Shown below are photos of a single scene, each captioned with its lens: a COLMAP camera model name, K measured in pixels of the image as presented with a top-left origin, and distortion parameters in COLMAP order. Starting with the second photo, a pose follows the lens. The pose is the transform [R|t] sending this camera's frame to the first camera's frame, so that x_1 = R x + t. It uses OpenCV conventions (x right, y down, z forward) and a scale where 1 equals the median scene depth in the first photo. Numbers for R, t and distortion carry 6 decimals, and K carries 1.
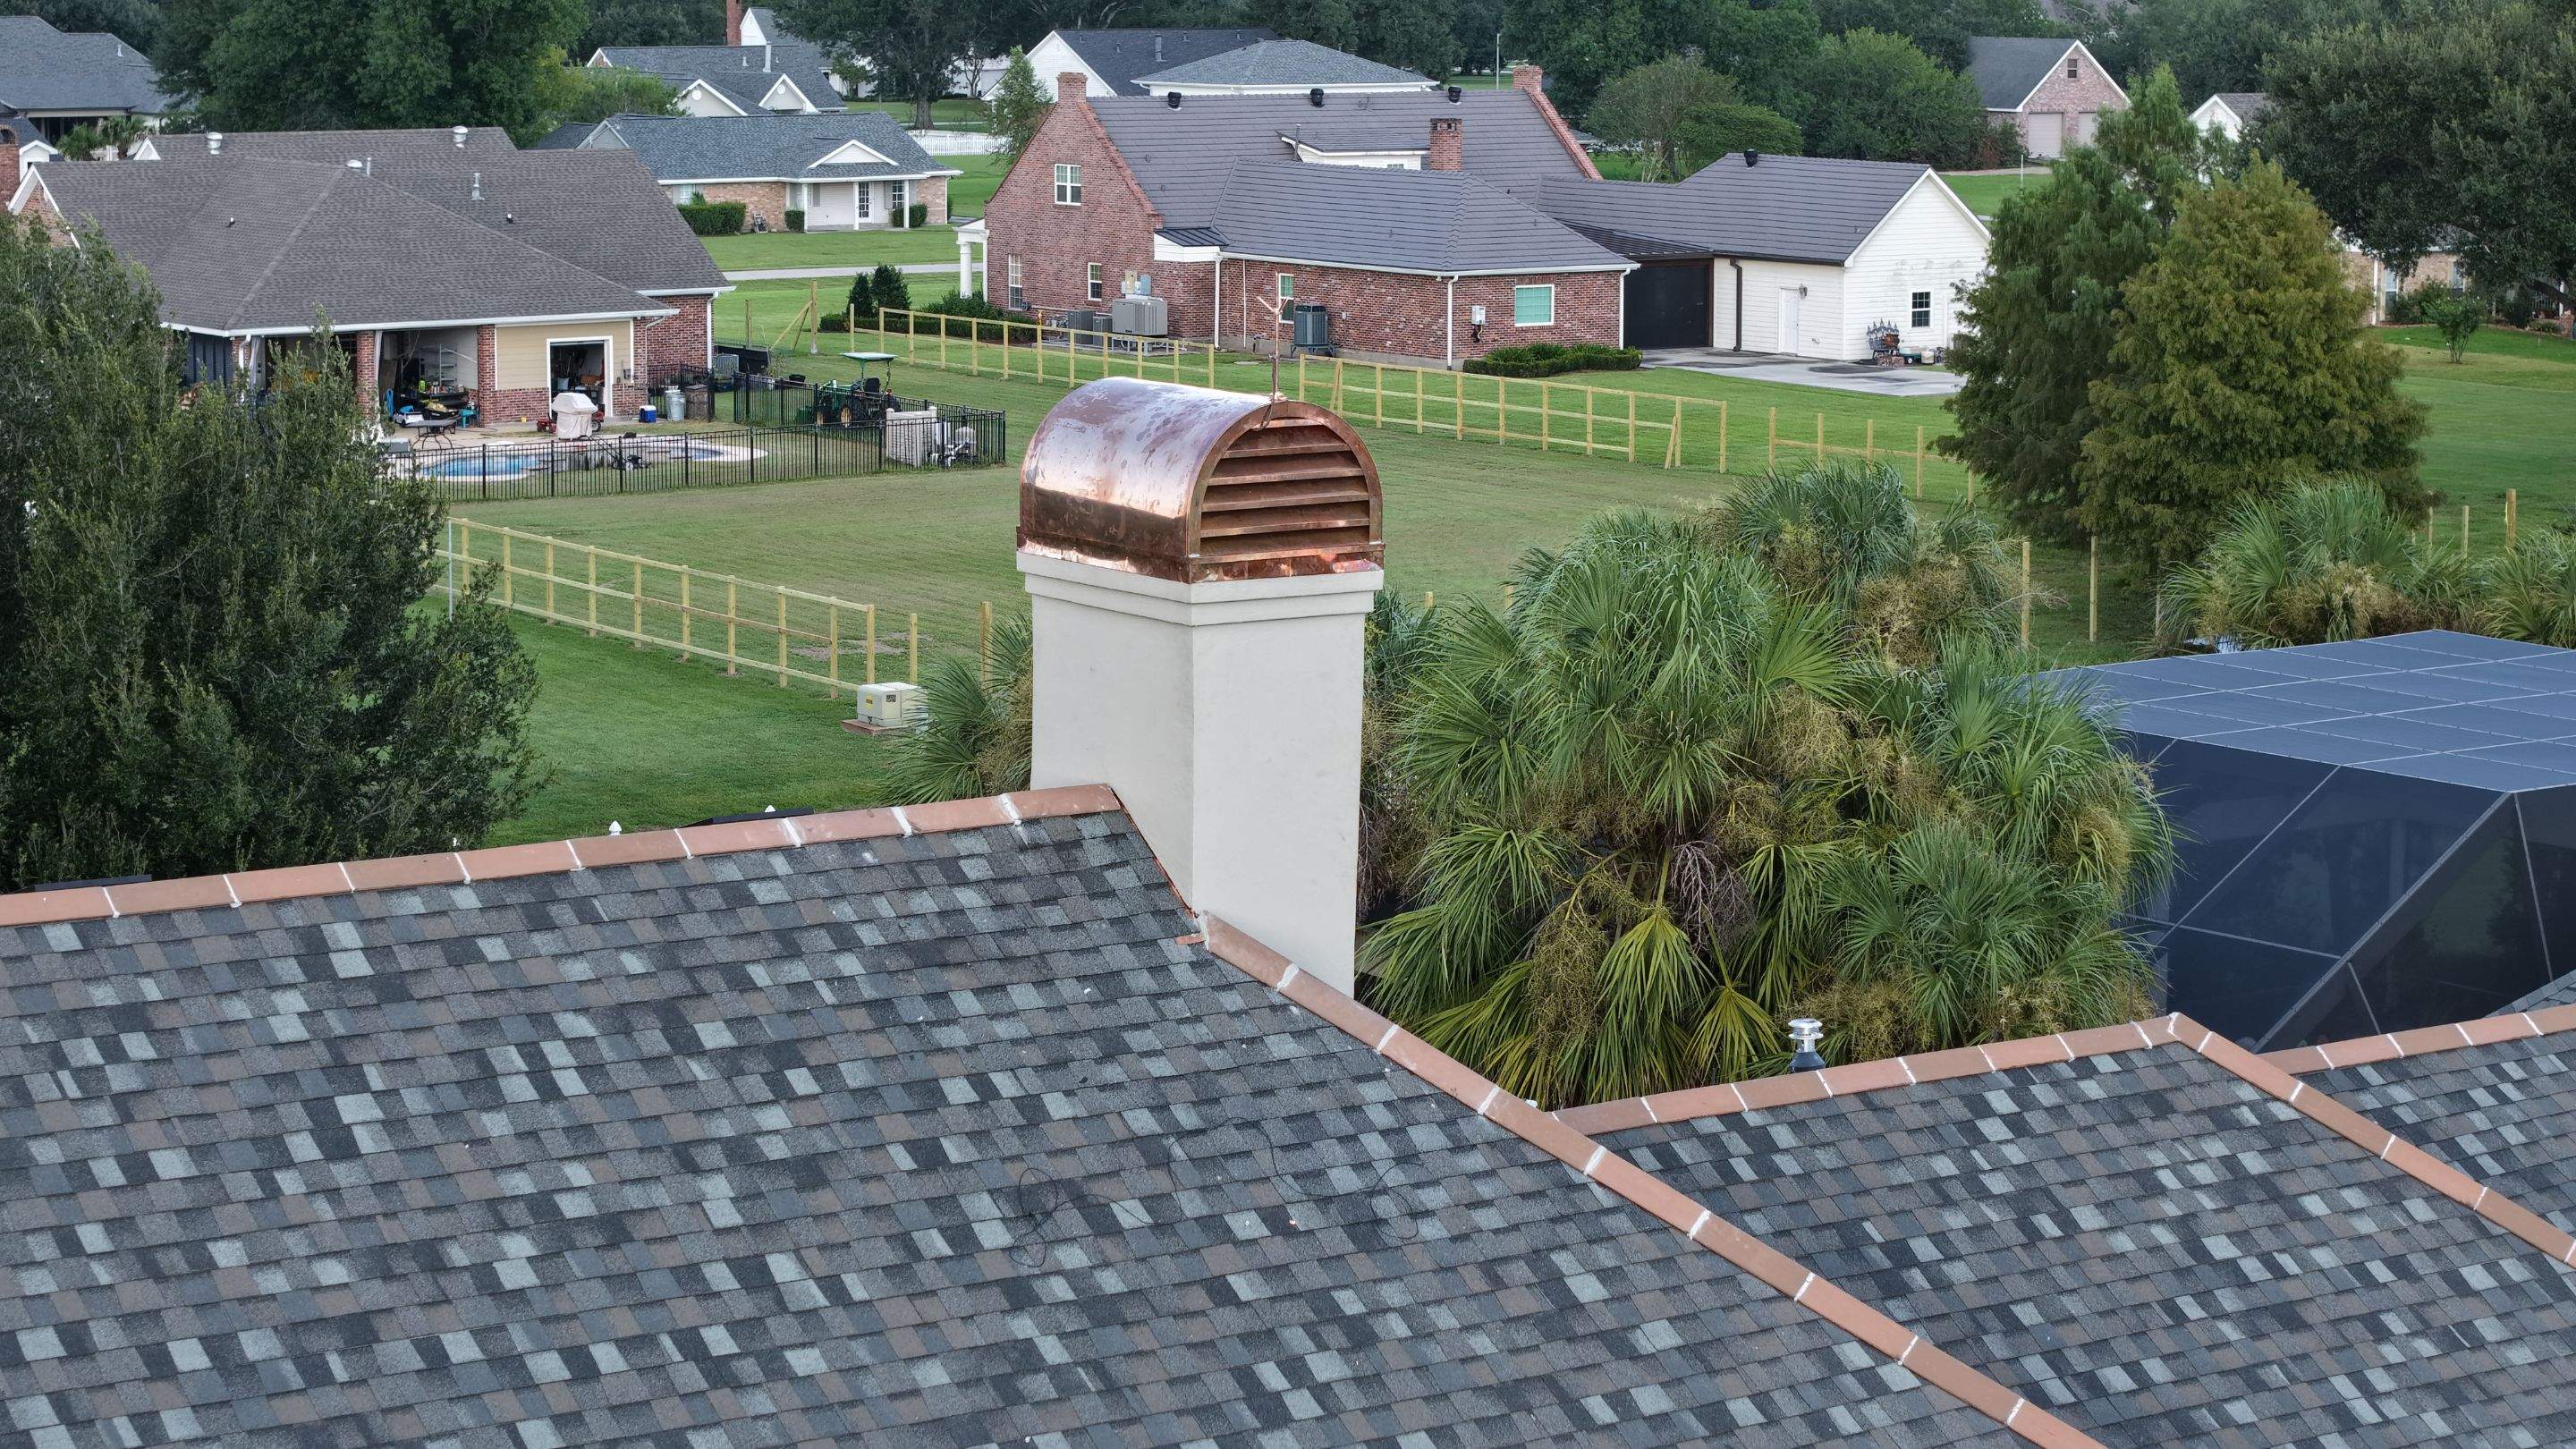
lens RADIAL K [[5415.1, 0, 1280.9], [0, 5415.1, 706.6], [0, 0, 1]] dist [-0.145215, 0.000000]
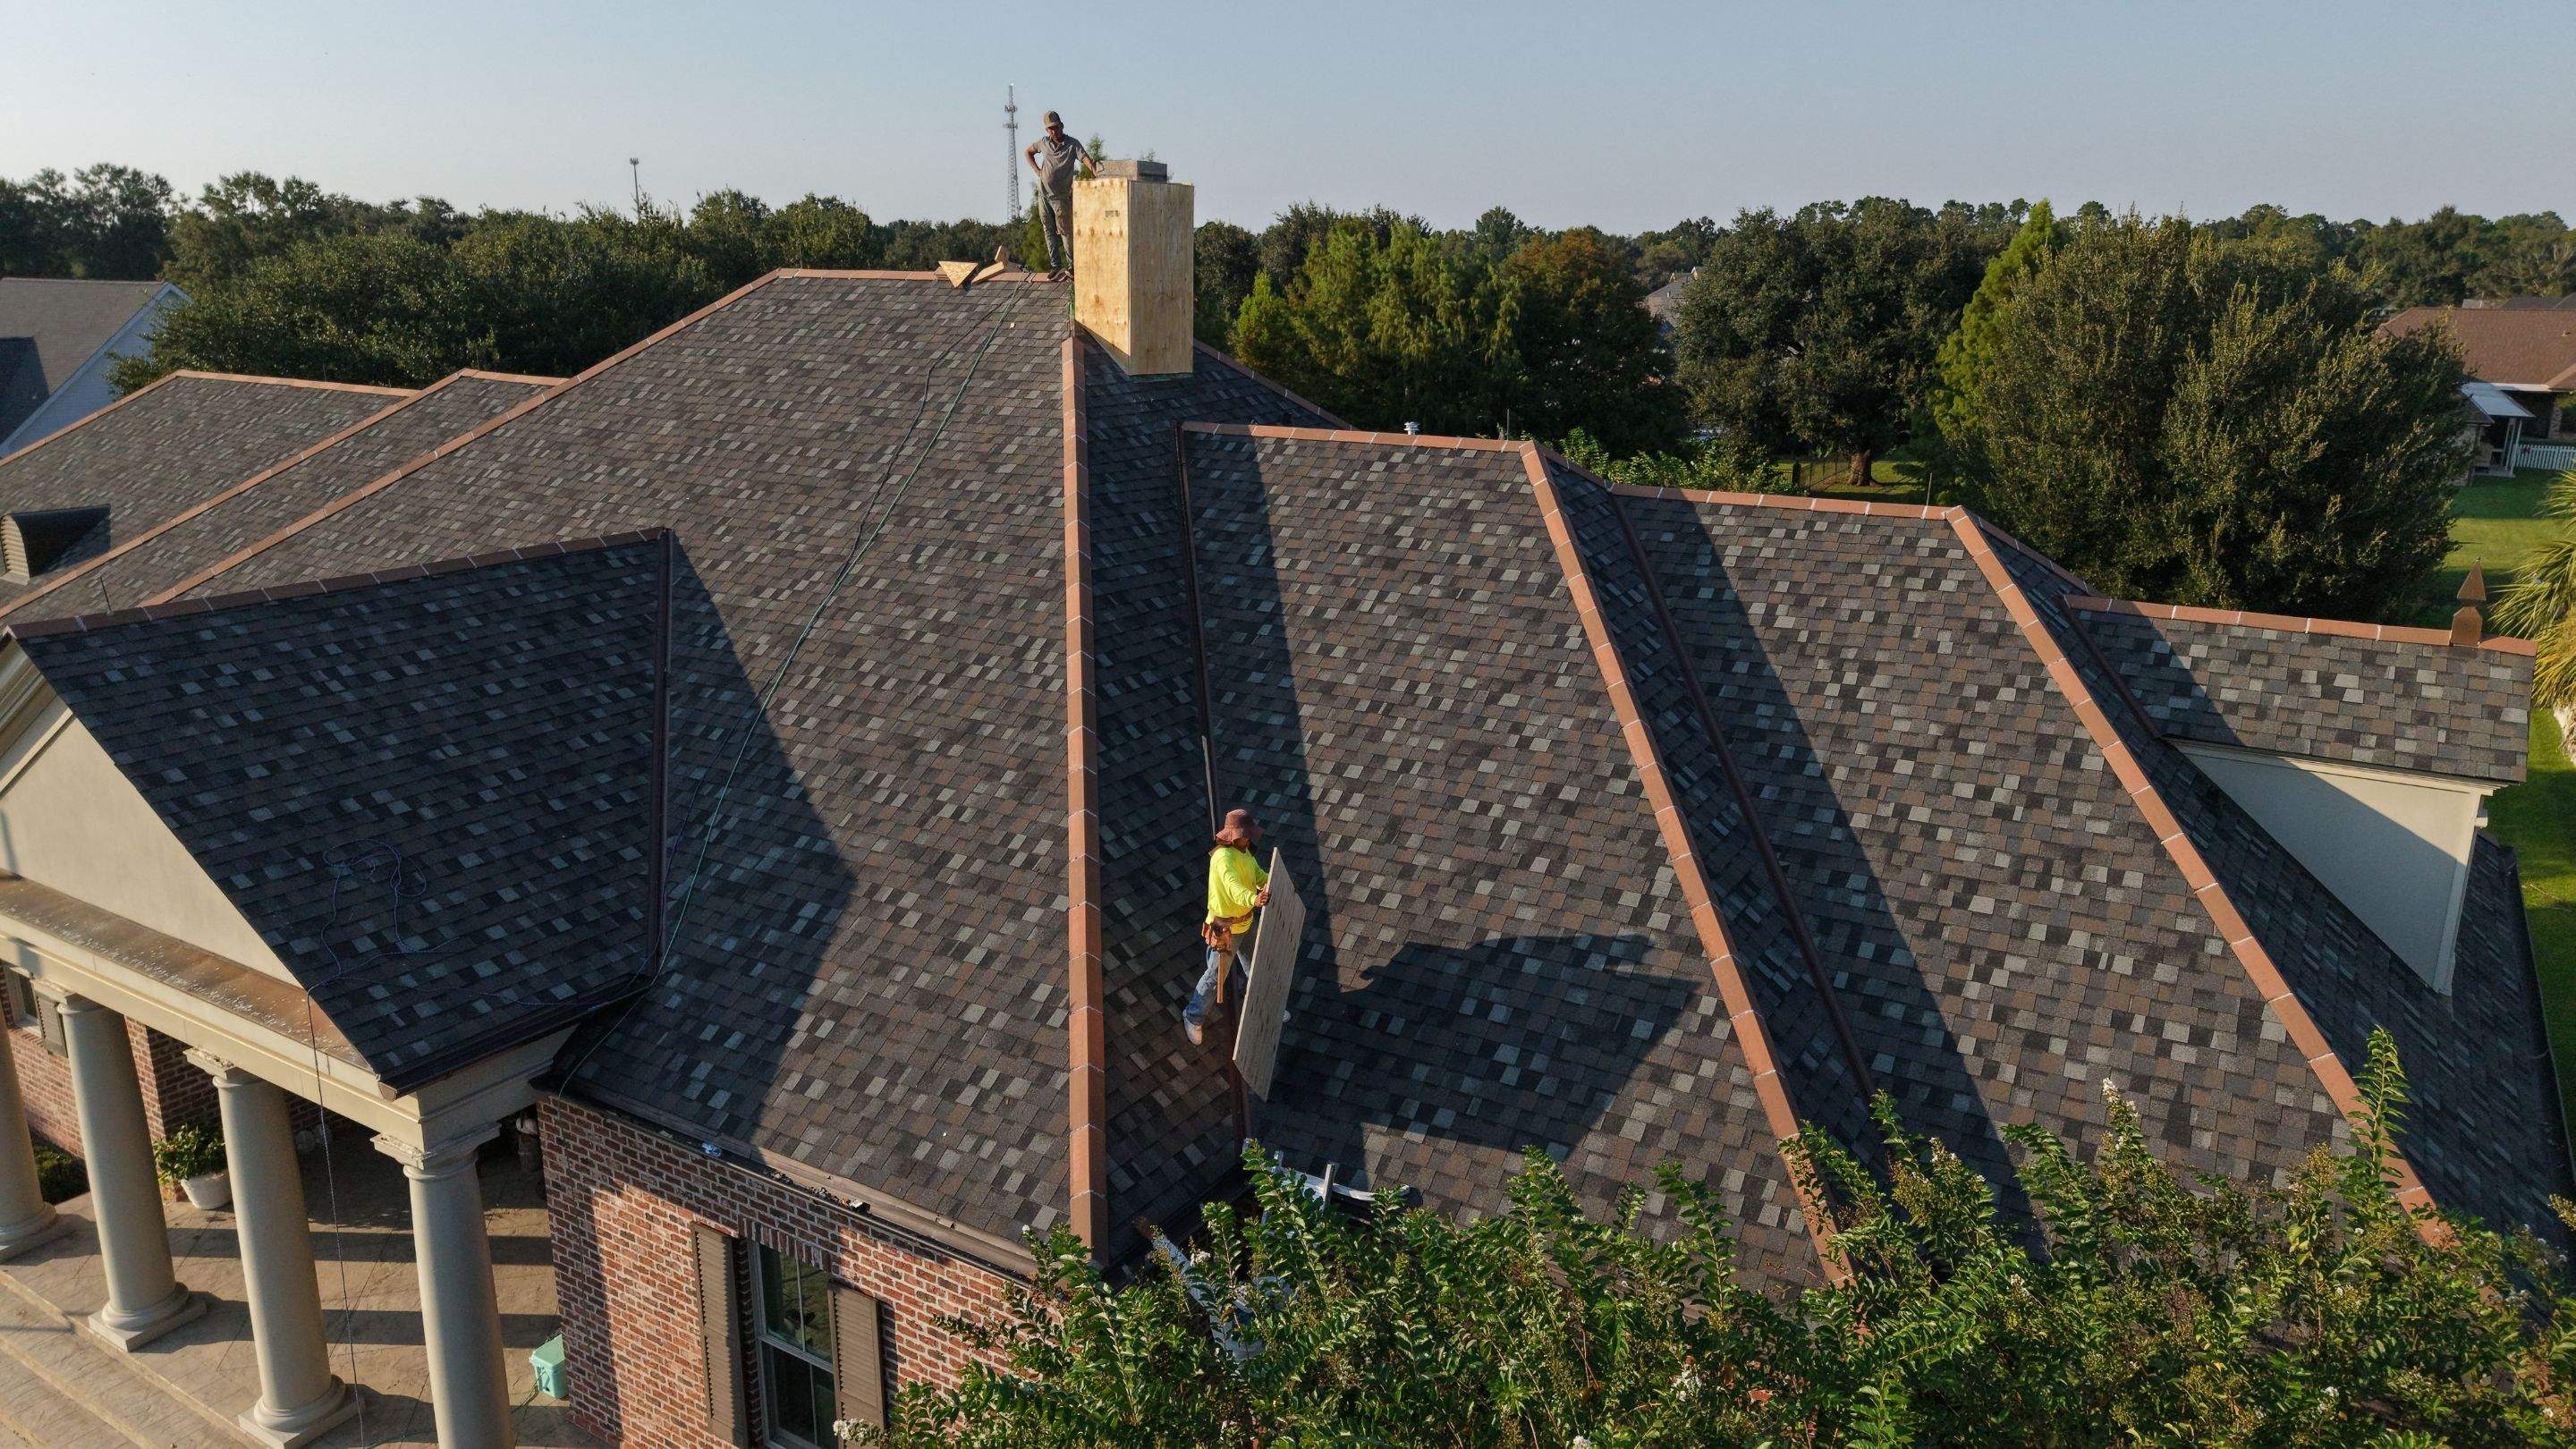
lens RADIAL K [[1713.2, 0, 1274.6], [0, 1713.2, 712.5], [0, 0, 1]] dist [0.042532, -0.007410]
pose [[0.414708, 0.234893, -0.879115, 0.835360], [-0.136956, 0.971215, 0.194895, 0.049760], [0.899589, 0.039575, 0.434941, 0.726780]]
